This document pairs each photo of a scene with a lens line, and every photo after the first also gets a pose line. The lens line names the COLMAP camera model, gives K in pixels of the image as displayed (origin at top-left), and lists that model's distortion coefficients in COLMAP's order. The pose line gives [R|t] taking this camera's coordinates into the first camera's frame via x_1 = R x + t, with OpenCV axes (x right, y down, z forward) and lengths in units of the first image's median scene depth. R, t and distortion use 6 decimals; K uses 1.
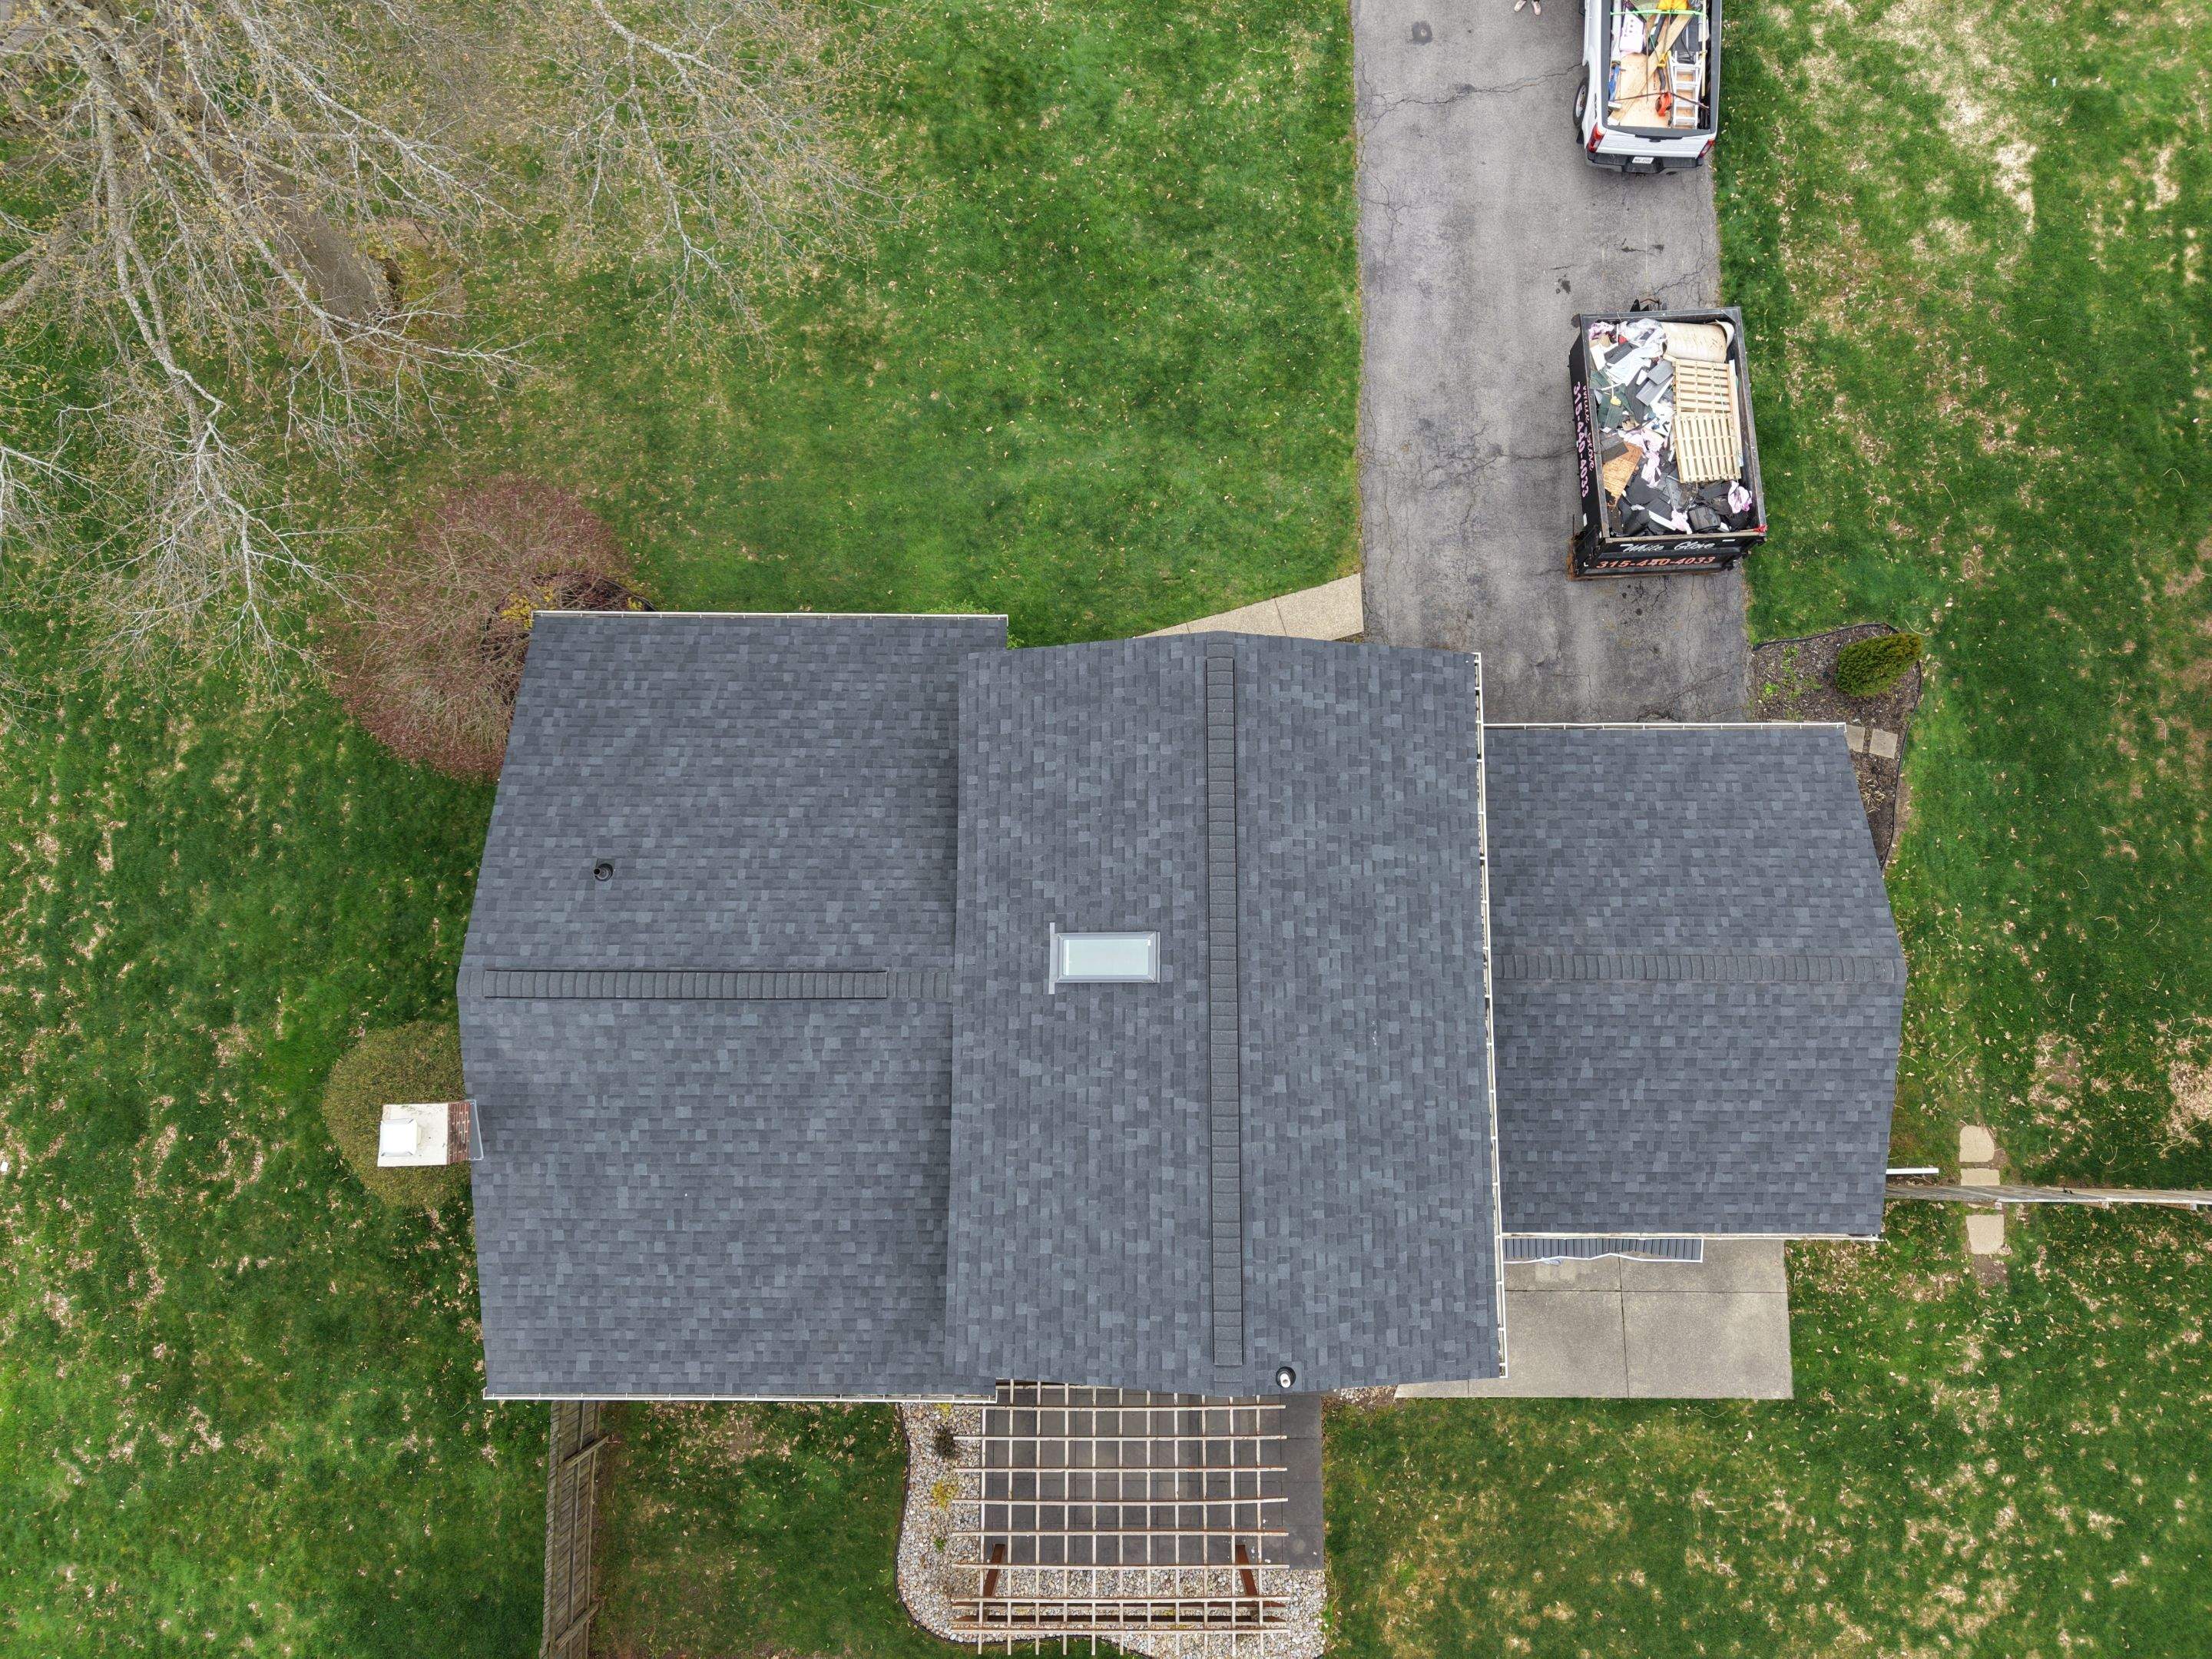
lens RADIAL K [[1473.4, 0, 1099.5], [0, 1473.4, 833.0], [0, 0, 1]] dist [0.035942, -0.036759]
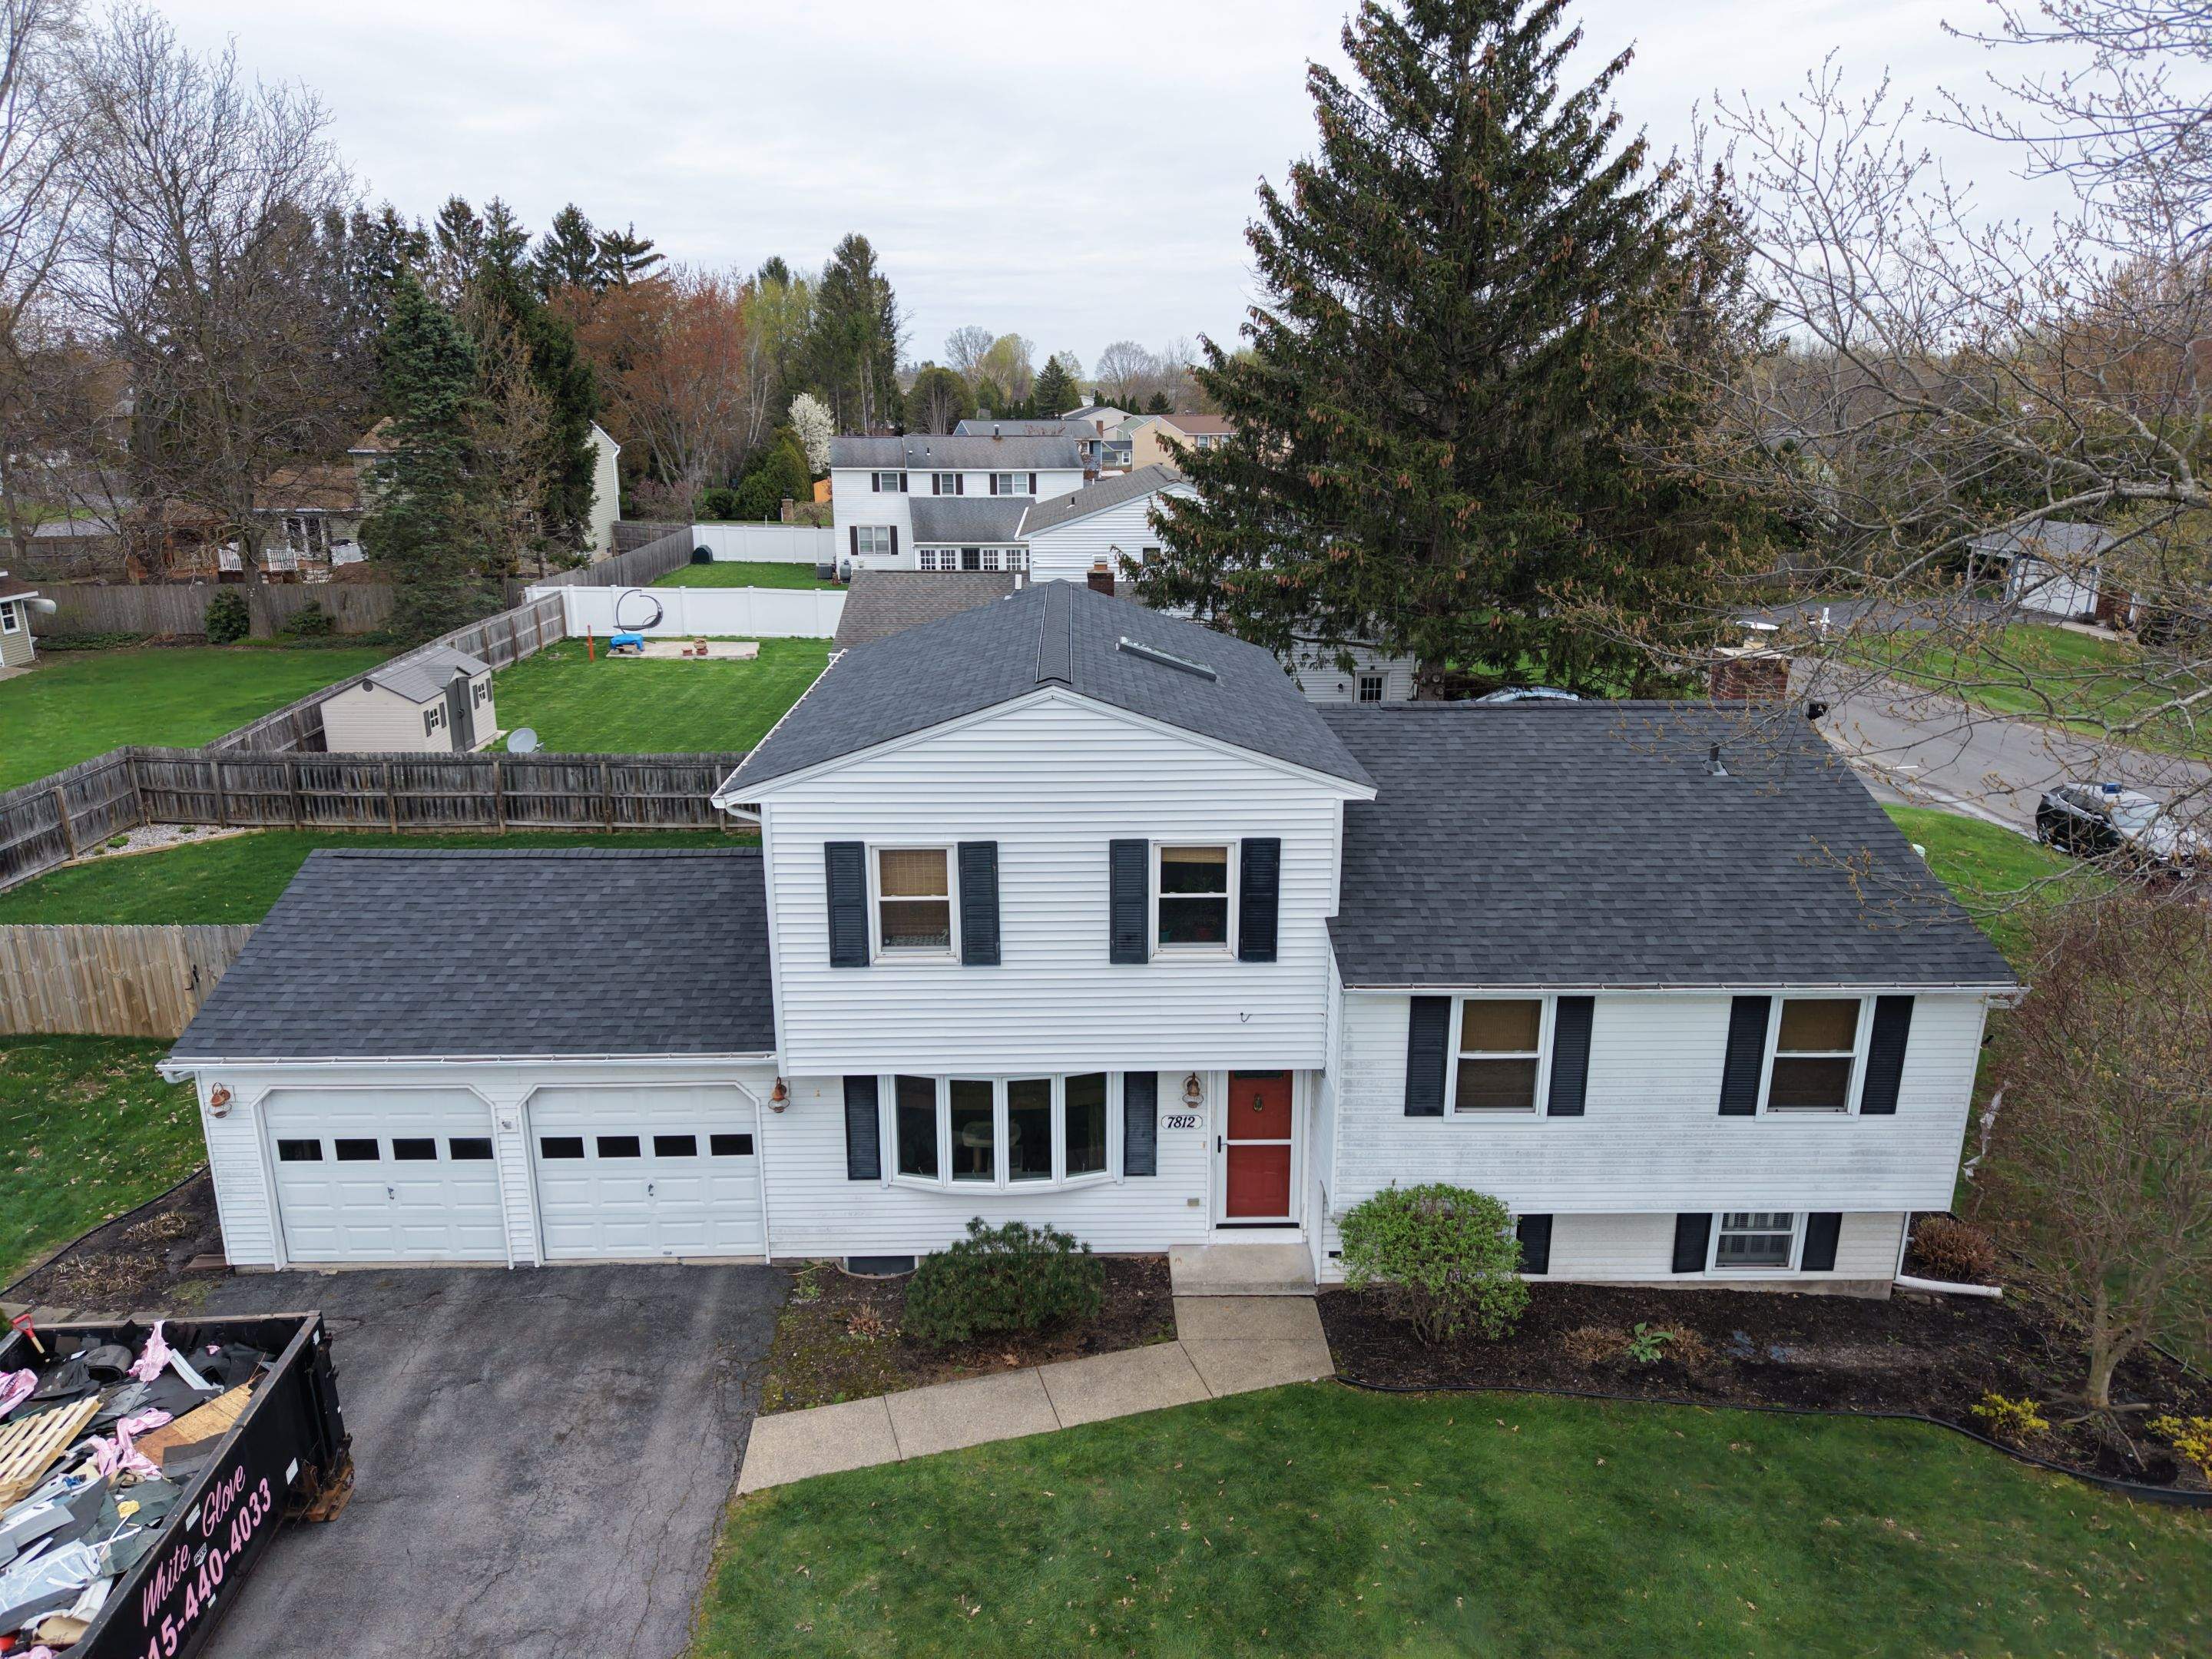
lens RADIAL K [[1473.4, 0, 1114.1], [0, 1473.4, 830.0], [0, 0, 1]] dist [0.035942, -0.036759]
pose [[-0.999475, 0.013443, -0.029489, 0.056347], [-0.031080, -0.139736, 0.989701, -0.728677], [0.009183, 0.990098, 0.140080, 0.738785]]
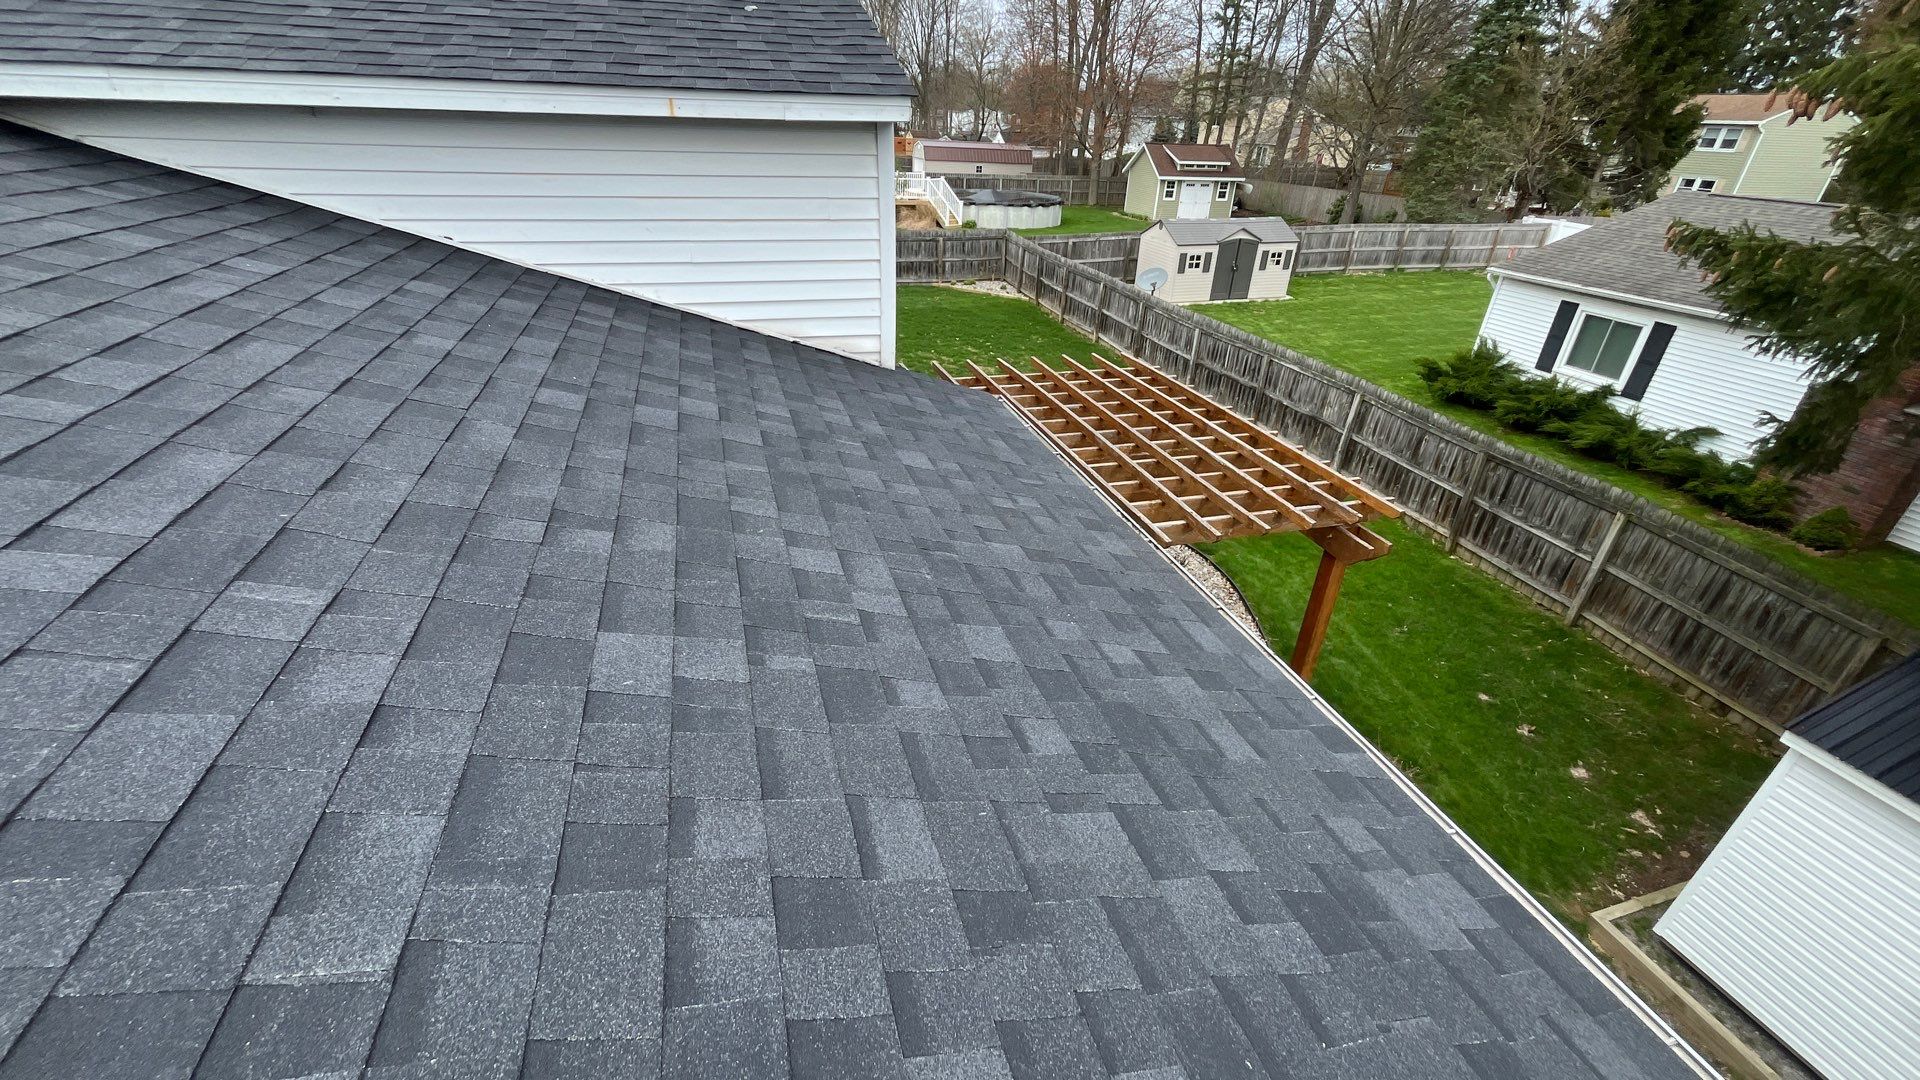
lens RADIAL K [[772.9, 0, 958.0], [0, 772.9, 542.8], [0, 0, 1]] dist [-0.003073, -0.000252]
pose [[-0.297520, -0.467831, 0.832236, -0.257948], [0.939563, 0.011212, 0.342191, 0.230558], [-0.169419, 0.883747, 0.436221, 0.768923]]
